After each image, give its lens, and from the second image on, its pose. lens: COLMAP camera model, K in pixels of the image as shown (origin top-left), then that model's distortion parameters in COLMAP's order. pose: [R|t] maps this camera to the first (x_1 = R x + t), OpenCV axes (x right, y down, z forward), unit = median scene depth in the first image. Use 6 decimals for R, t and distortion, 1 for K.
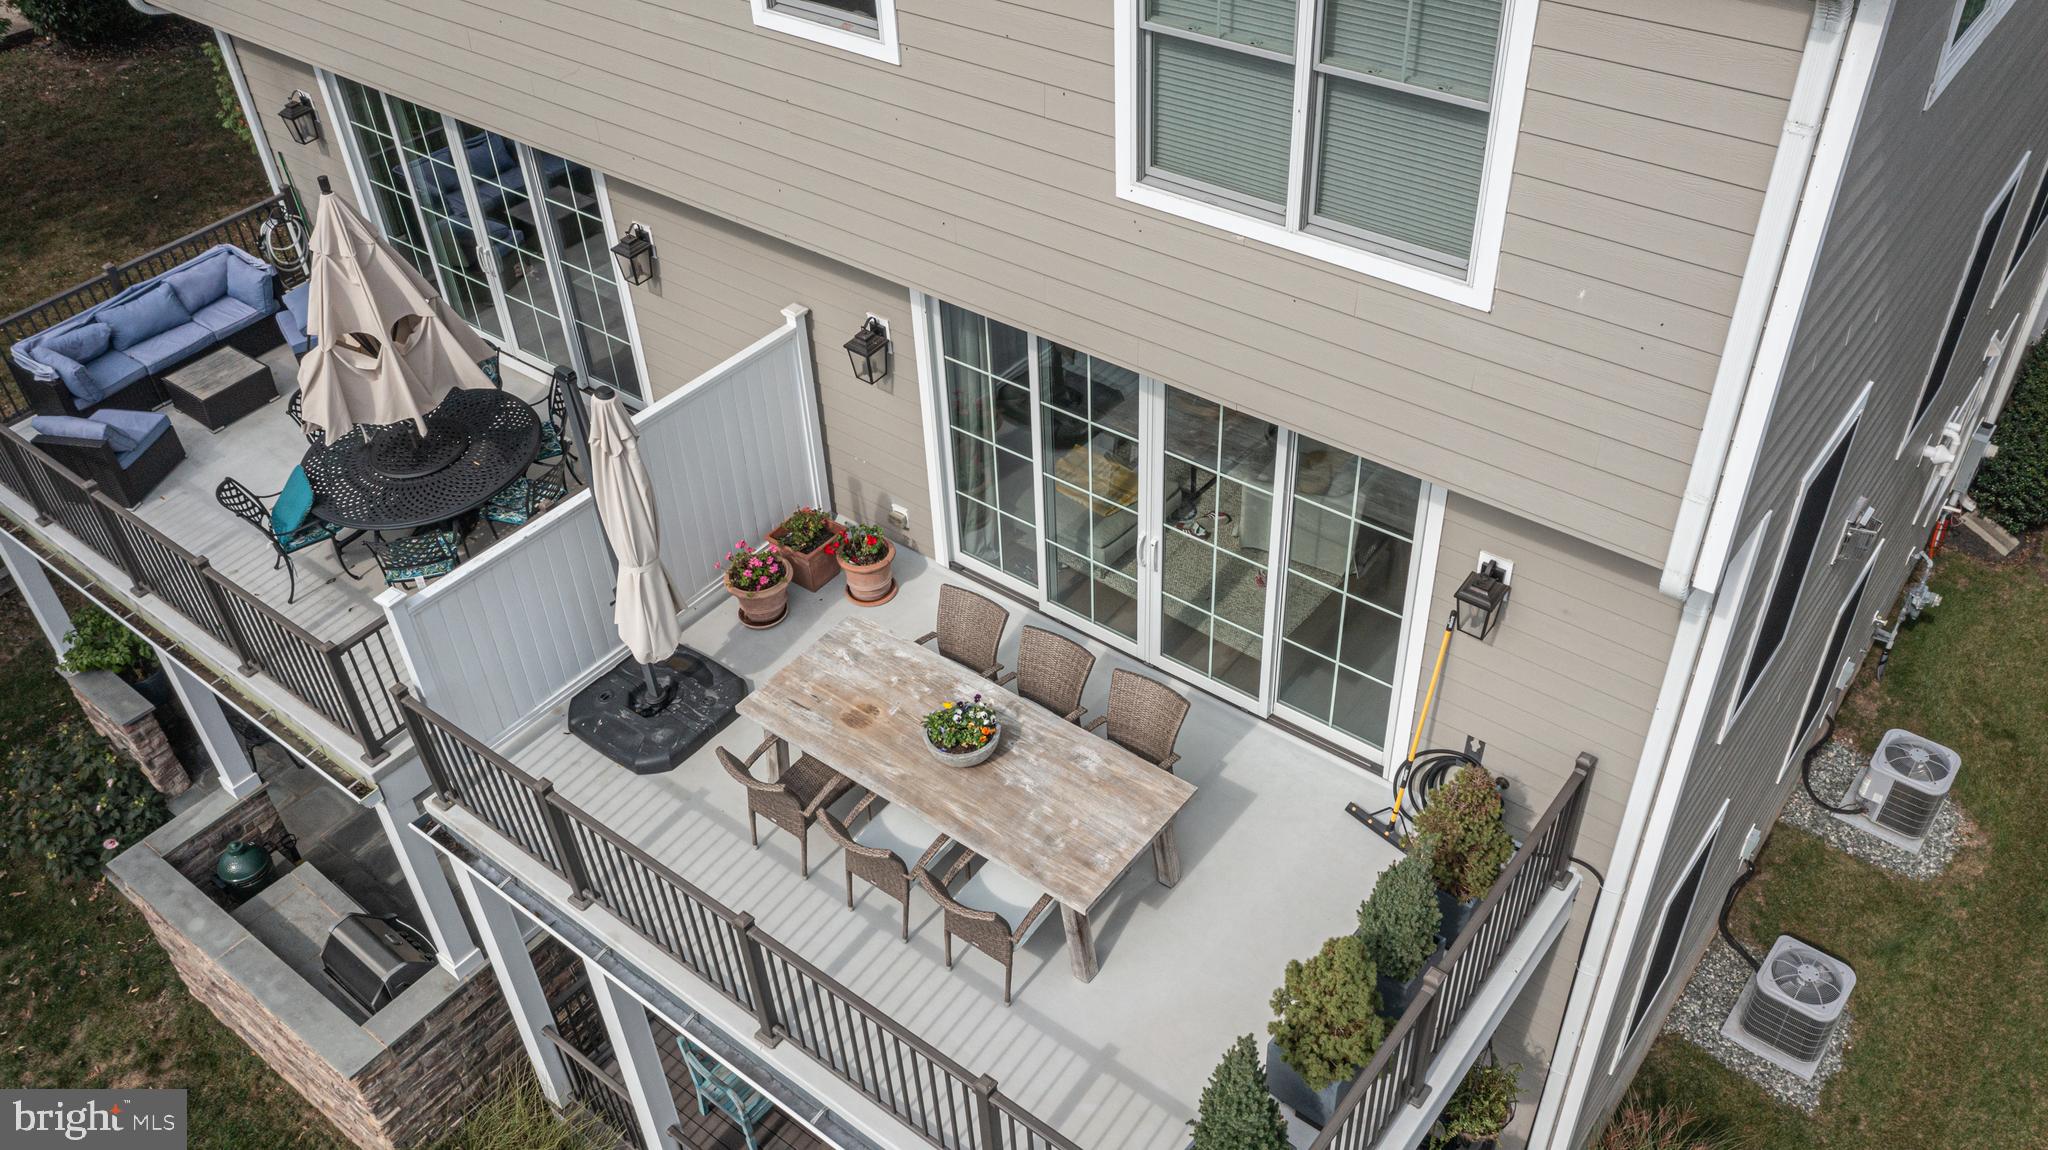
lens RADIAL K [[1596.5, 0, 967.5], [0, 1596.5, 474.6], [0, 0, 1]] dist [-0.002402, -0.000292]
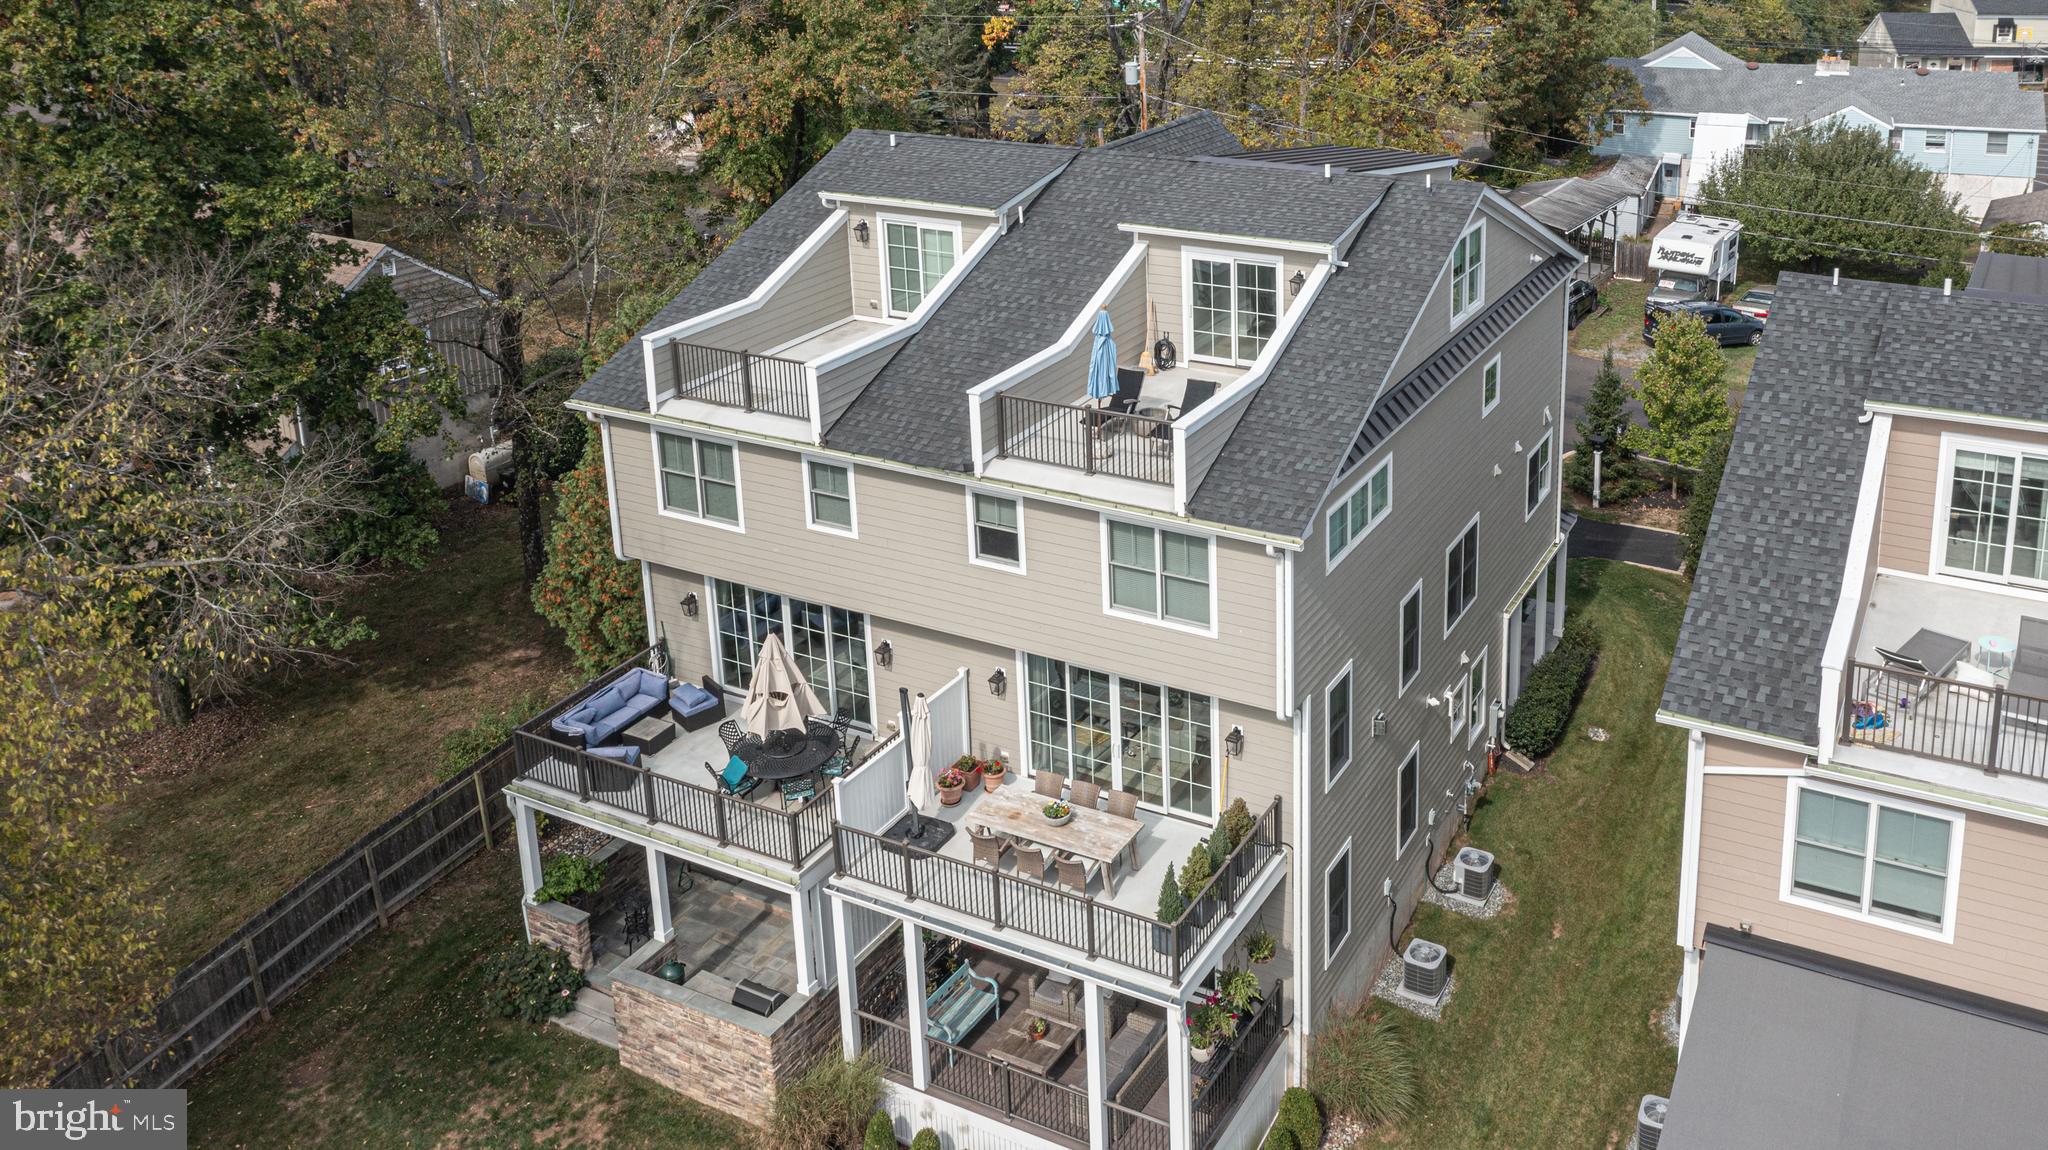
lens RADIAL K [[1700.6, 0, 1024.0], [0, 1700.6, 575.0], [0, 0, 1]] dist [0.002312, 0.001851]
pose [[0.990085, -0.056918, 0.128425, -0.324366], [0.082172, 0.976167, -0.200862, 0.273695], [-0.113932, 0.209423, 0.971165, -1.498113]]
